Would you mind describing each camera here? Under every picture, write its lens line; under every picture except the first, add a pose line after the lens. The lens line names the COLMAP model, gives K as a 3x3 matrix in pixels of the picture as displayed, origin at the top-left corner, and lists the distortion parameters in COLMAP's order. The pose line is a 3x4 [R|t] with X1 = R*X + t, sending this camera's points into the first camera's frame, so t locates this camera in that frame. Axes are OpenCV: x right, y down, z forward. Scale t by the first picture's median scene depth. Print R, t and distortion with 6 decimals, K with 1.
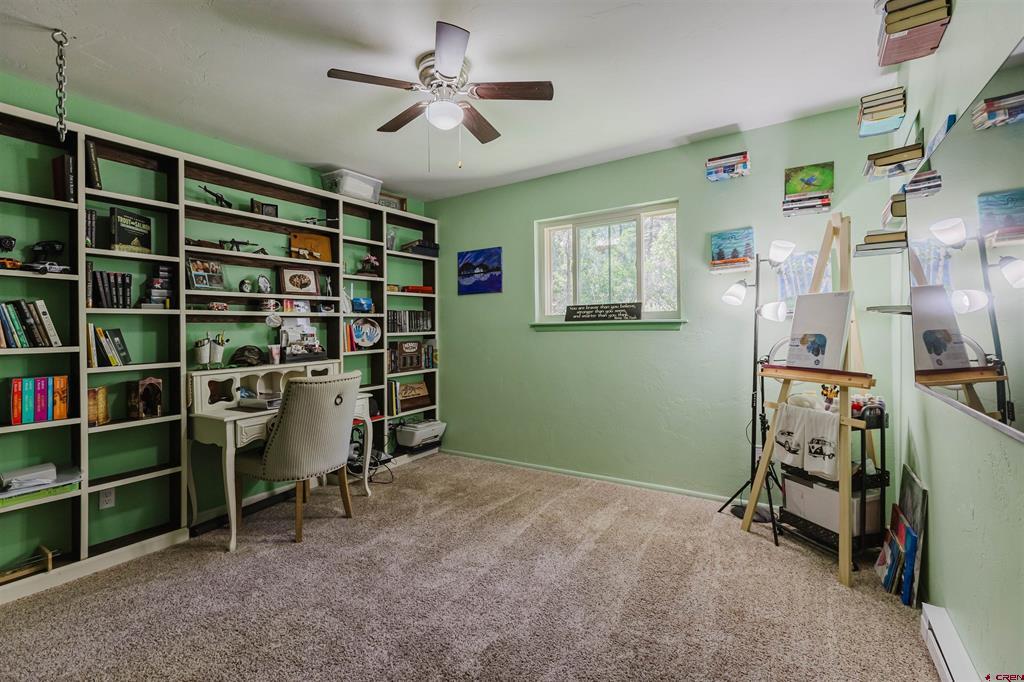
lens RADIAL K [[457.1, 0, 508.4], [0, 457.1, 330.7], [0, 0, 1]] dist [0.001503, -0.000682]
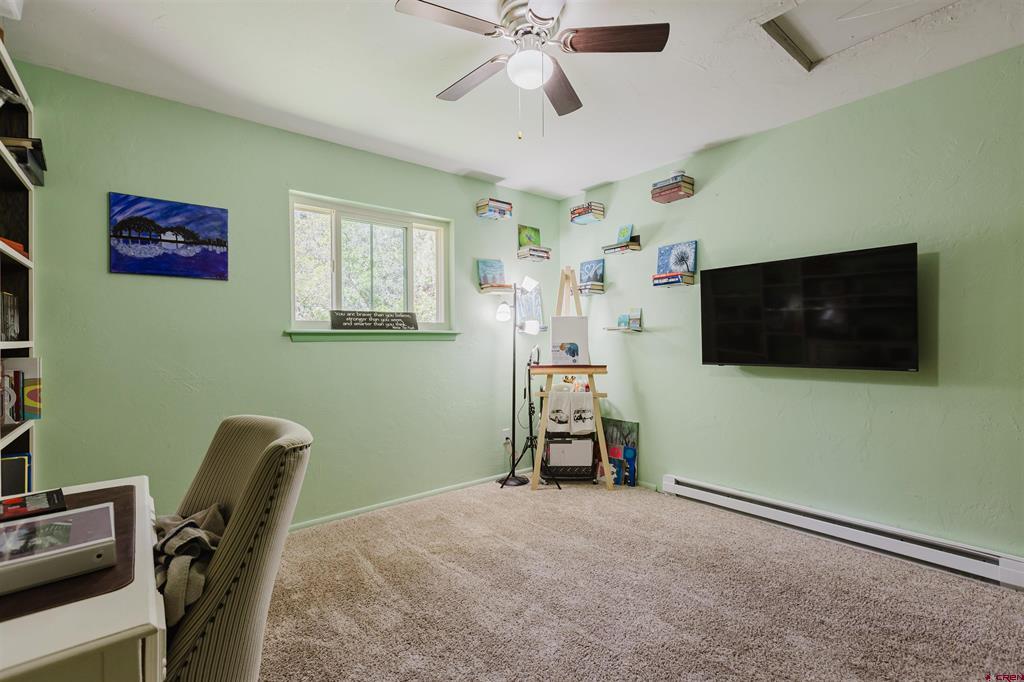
lens RADIAL K [[457.1, 0, 507.8], [0, 457.1, 346.2], [0, 0, 1]] dist [0.001503, -0.000682]
pose [[0.309526, 0.001372, 0.950890, -0.616744], [0.007044, 0.999968, -0.003736, 0.016539], [-0.950865, 0.007855, 0.309507, 0.522933]]
